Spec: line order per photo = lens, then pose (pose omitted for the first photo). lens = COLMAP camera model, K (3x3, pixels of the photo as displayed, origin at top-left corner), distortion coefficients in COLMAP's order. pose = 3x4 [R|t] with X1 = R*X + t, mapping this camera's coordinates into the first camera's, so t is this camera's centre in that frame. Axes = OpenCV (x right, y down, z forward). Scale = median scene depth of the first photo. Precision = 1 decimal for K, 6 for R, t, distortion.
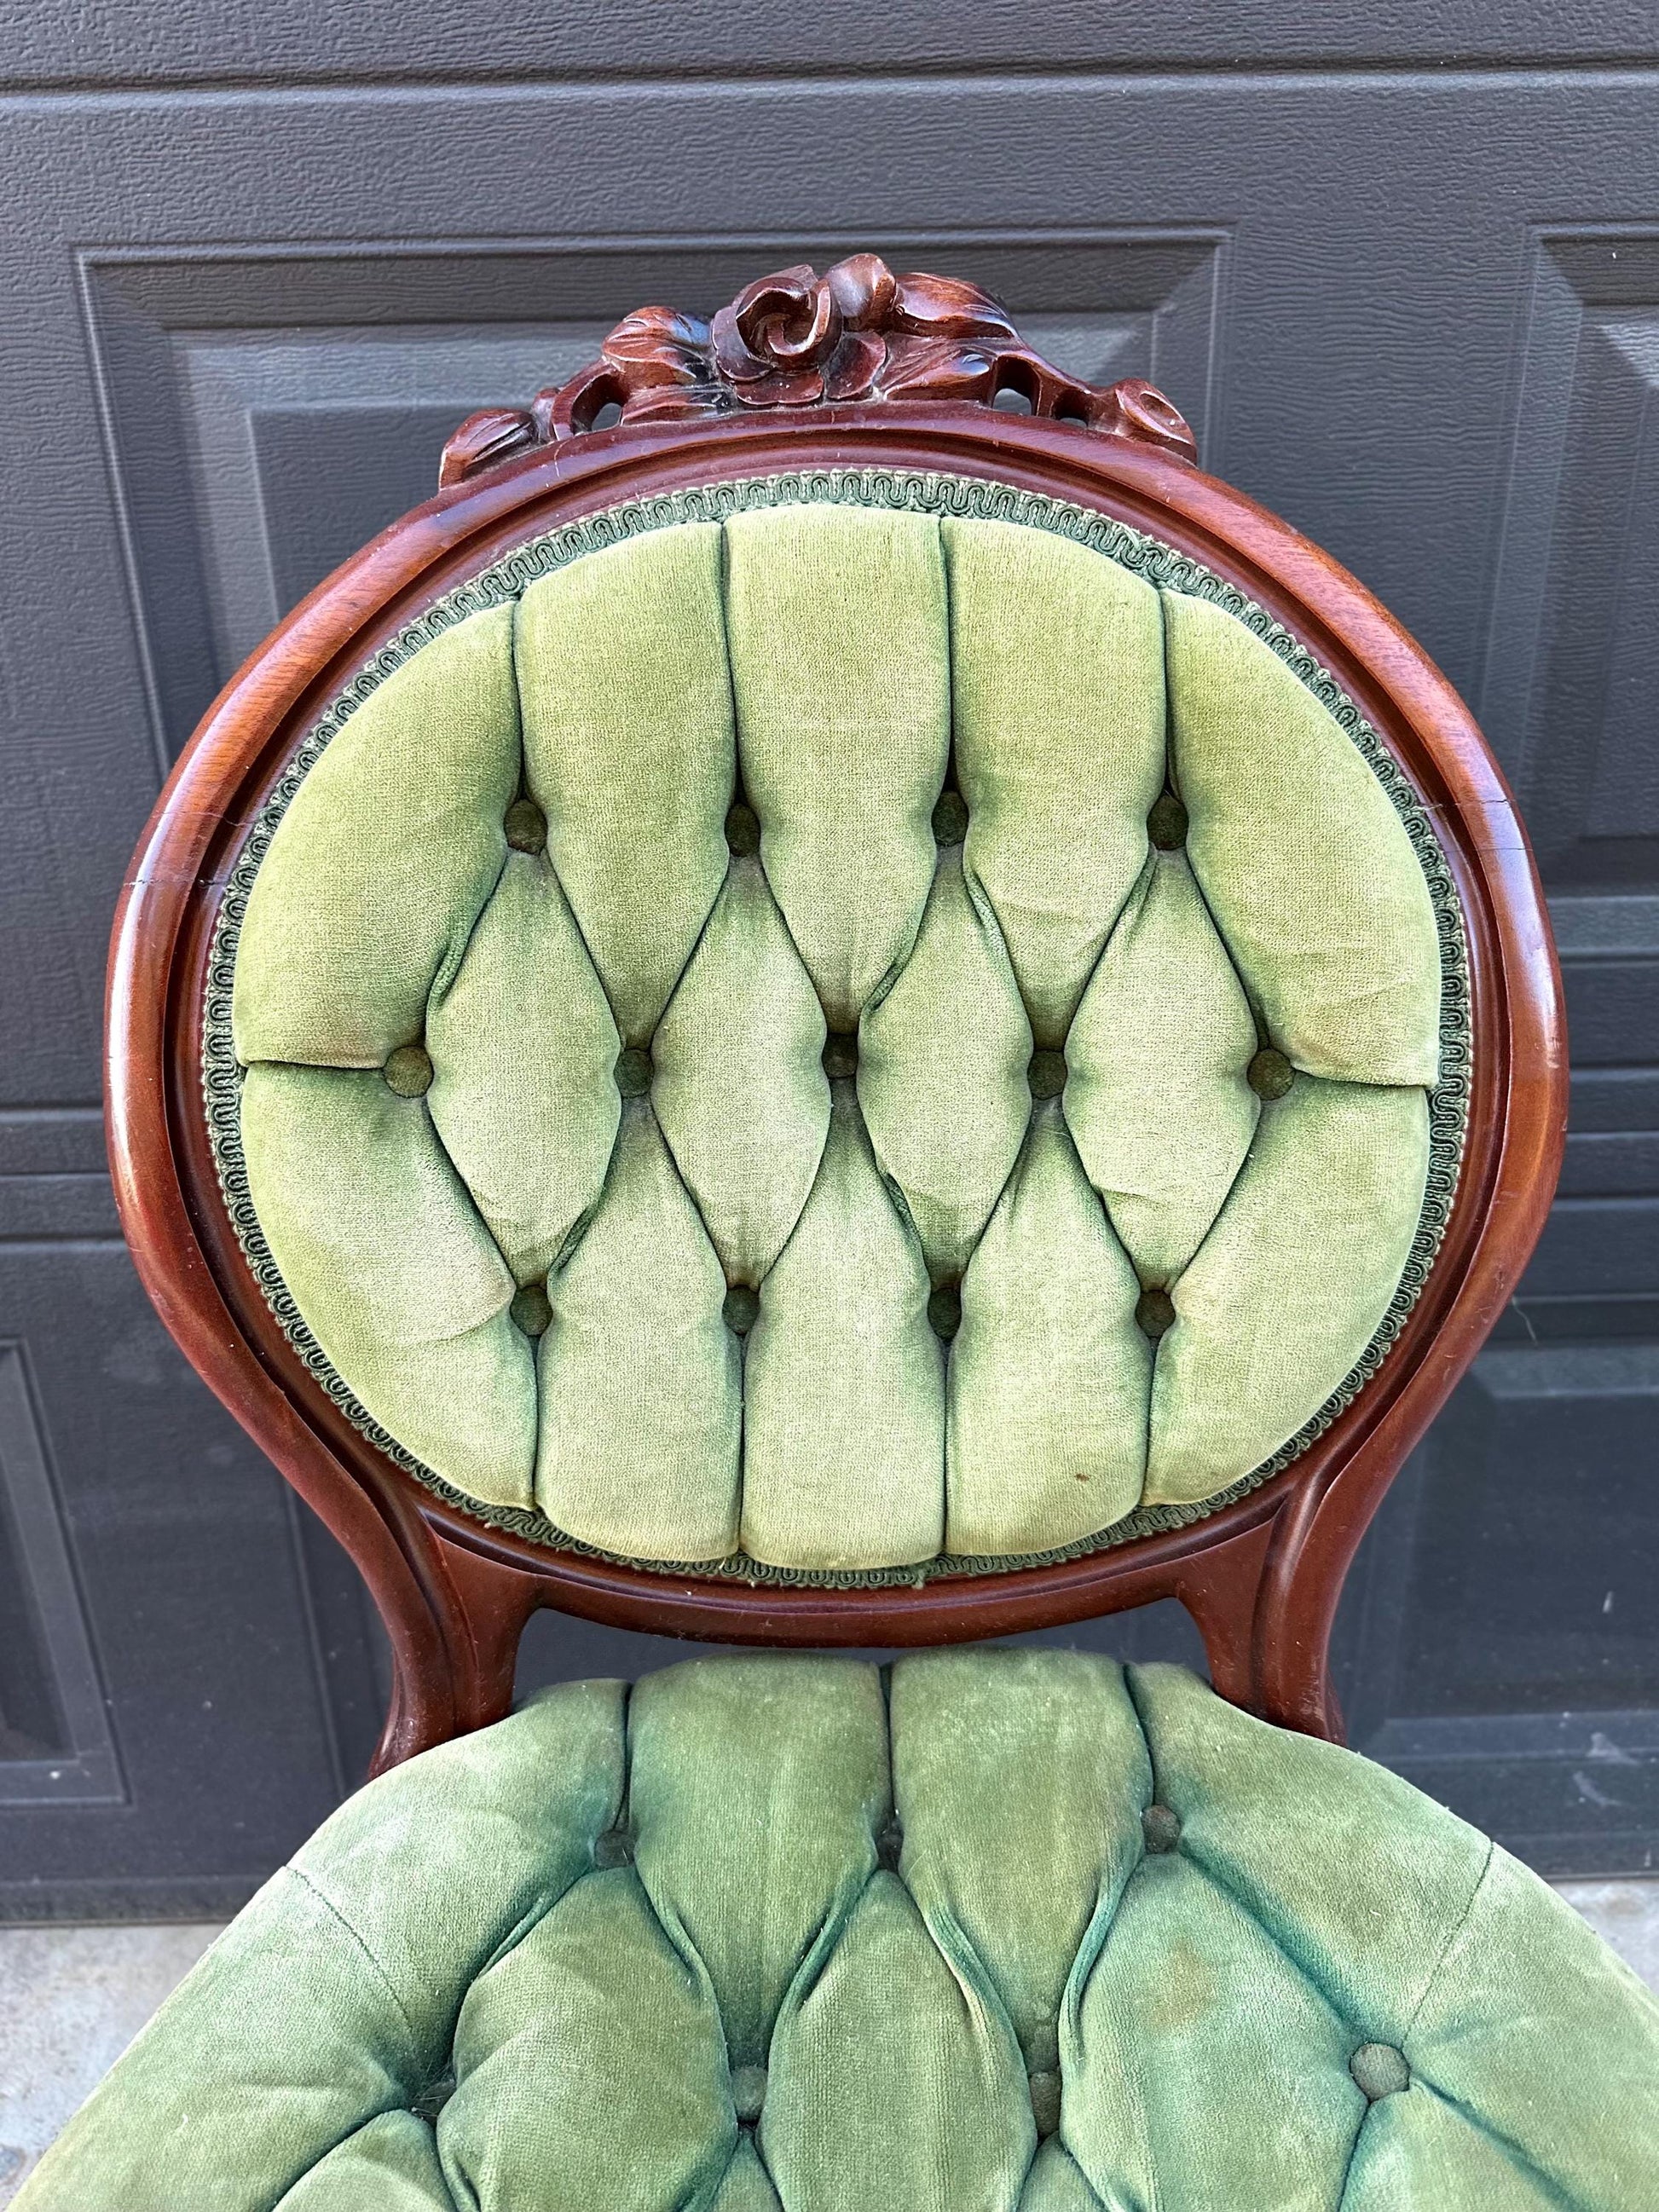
lens RADIAL K [[1578.5, 0, 829.5], [0, 1578.5, 1106.0], [0, 0, 1]] dist [0.074838, -0.125380]
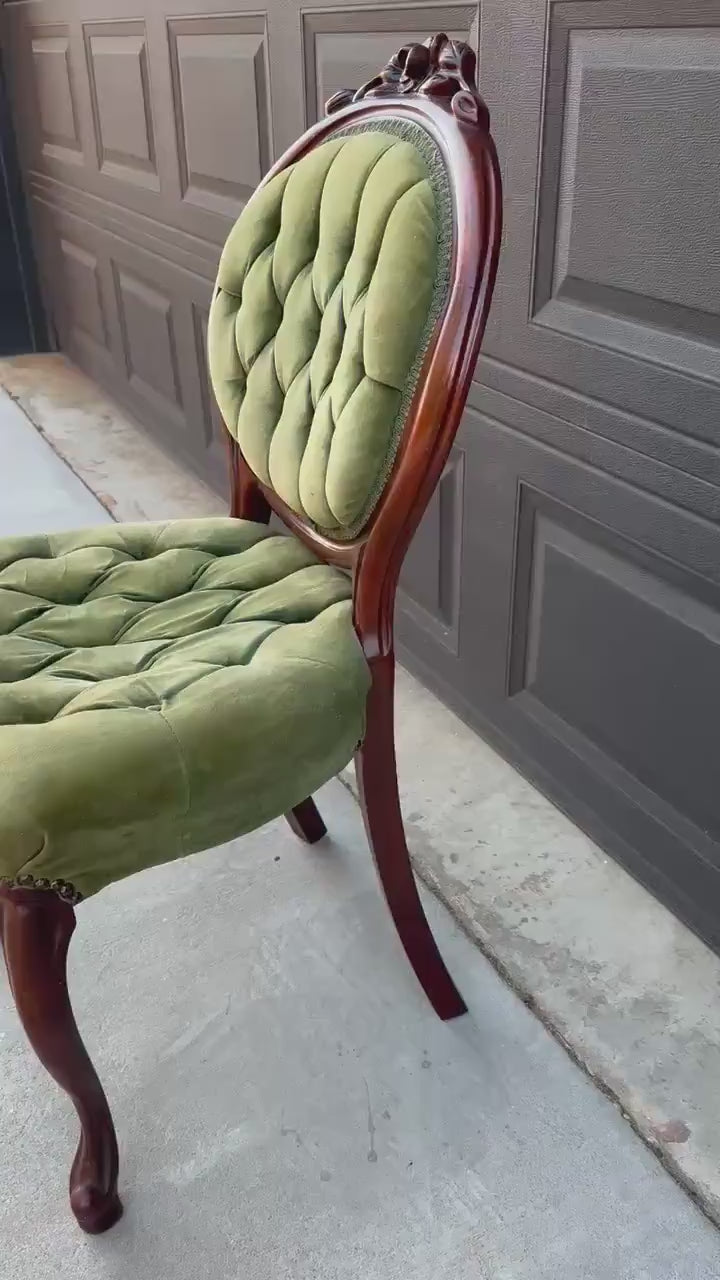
lens RADIAL K [[1104.1, 0, 360.0], [0, 1104.1, 640.0], [0, 0, 1]] dist [0.148197, -0.278070]
pose [[0.455320, 0.437115, -0.775638, 1.915397], [-0.321514, 0.893121, 0.314586, -0.196329], [0.830248, 0.106142, 0.547194, -0.008338]]
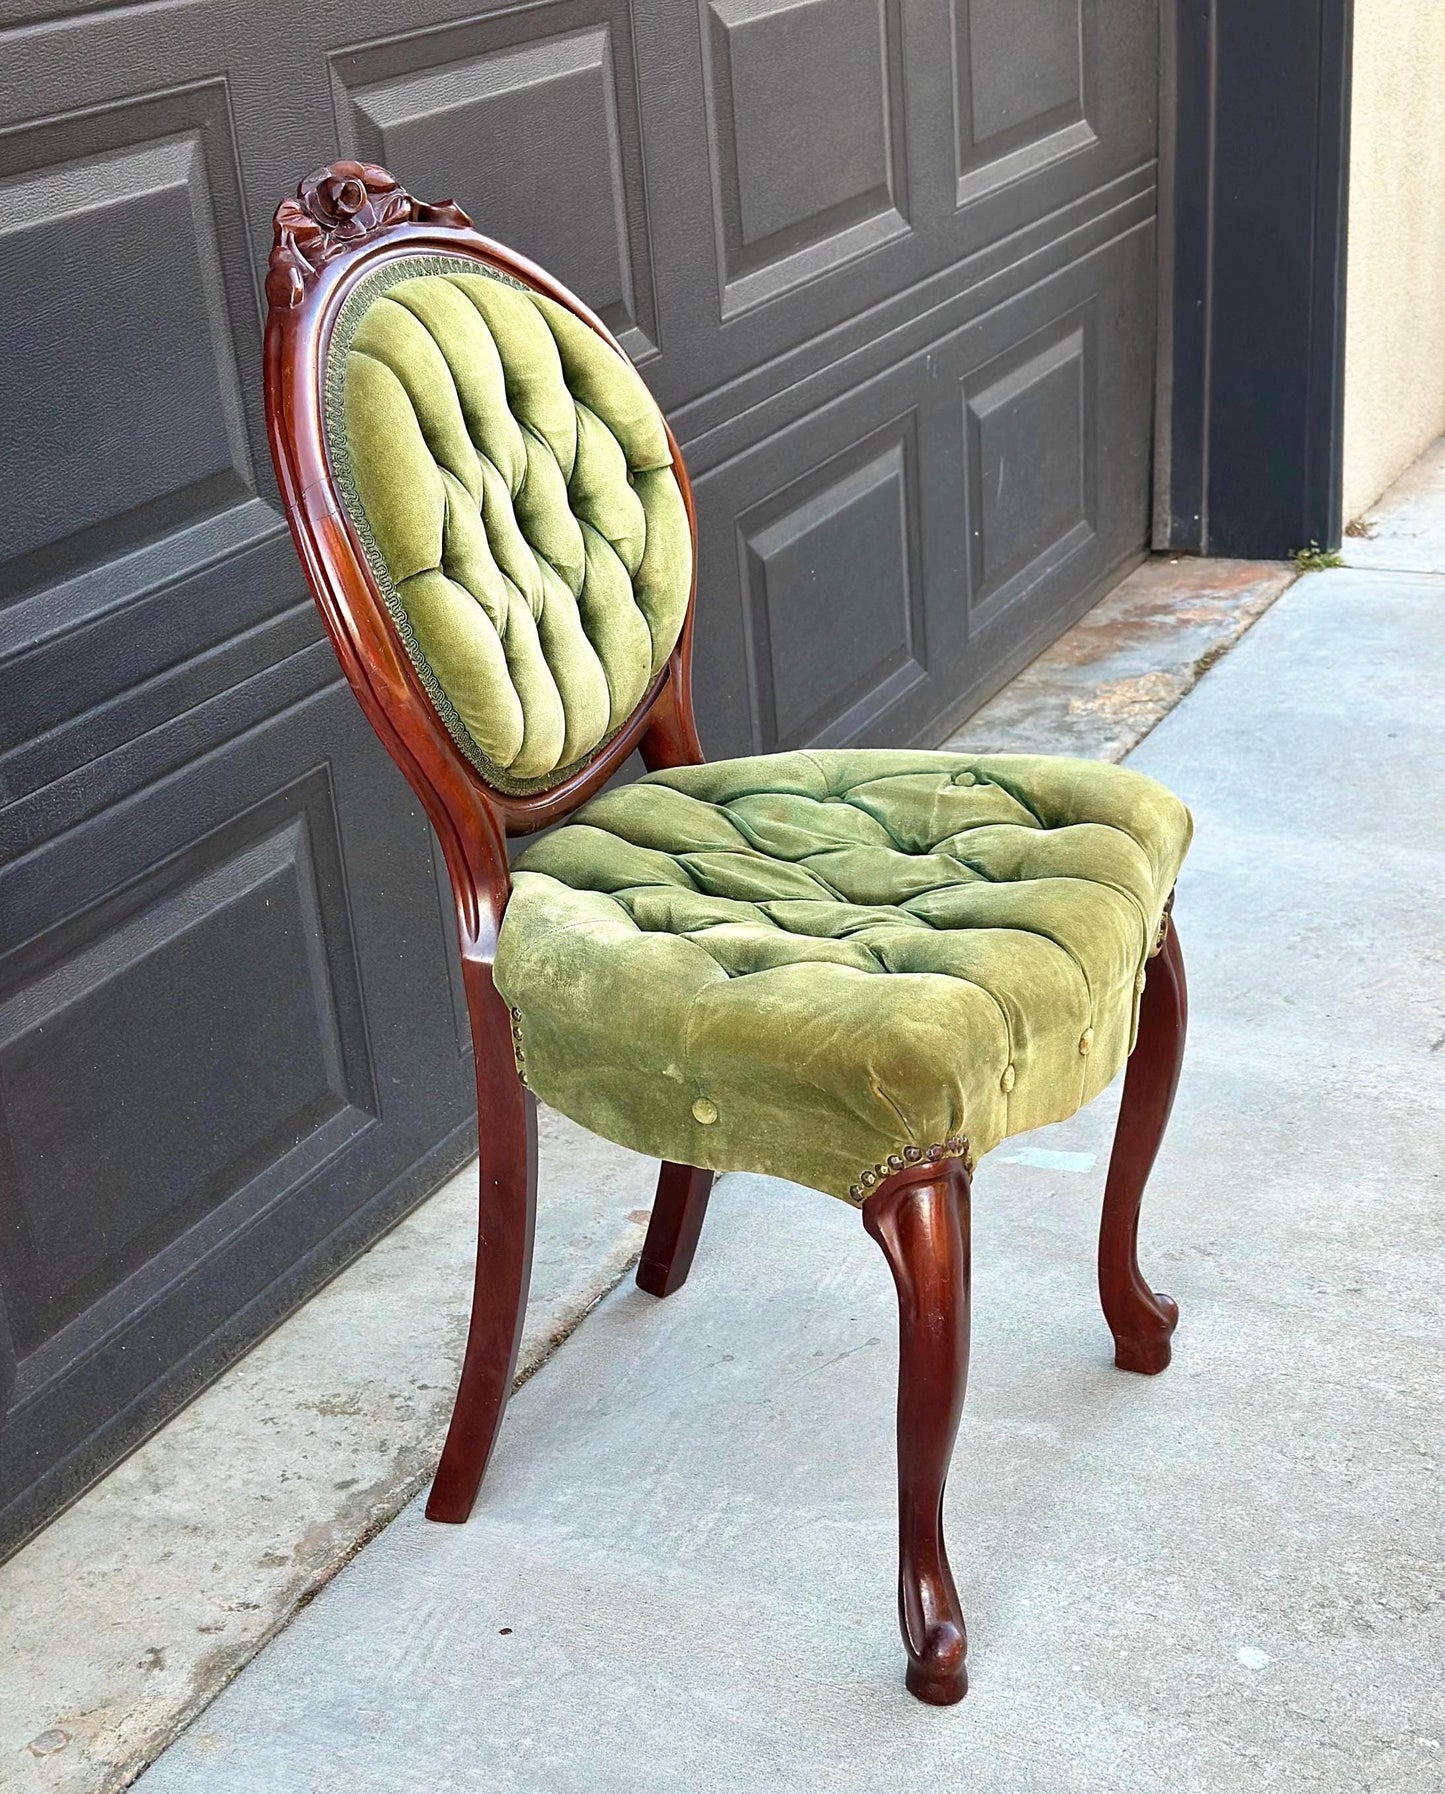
lens RADIAL K [[2773.0, 0, 721.2], [0, 2773.0, 979.0], [0, 0, 1]] dist [0.163028, -0.065727]
pose [[0.468100, -0.377832, 0.798827, -3.239081], [0.384797, 0.900930, 0.200640, -0.126814], [-0.795496, 0.213466, 0.567114, -1.307047]]
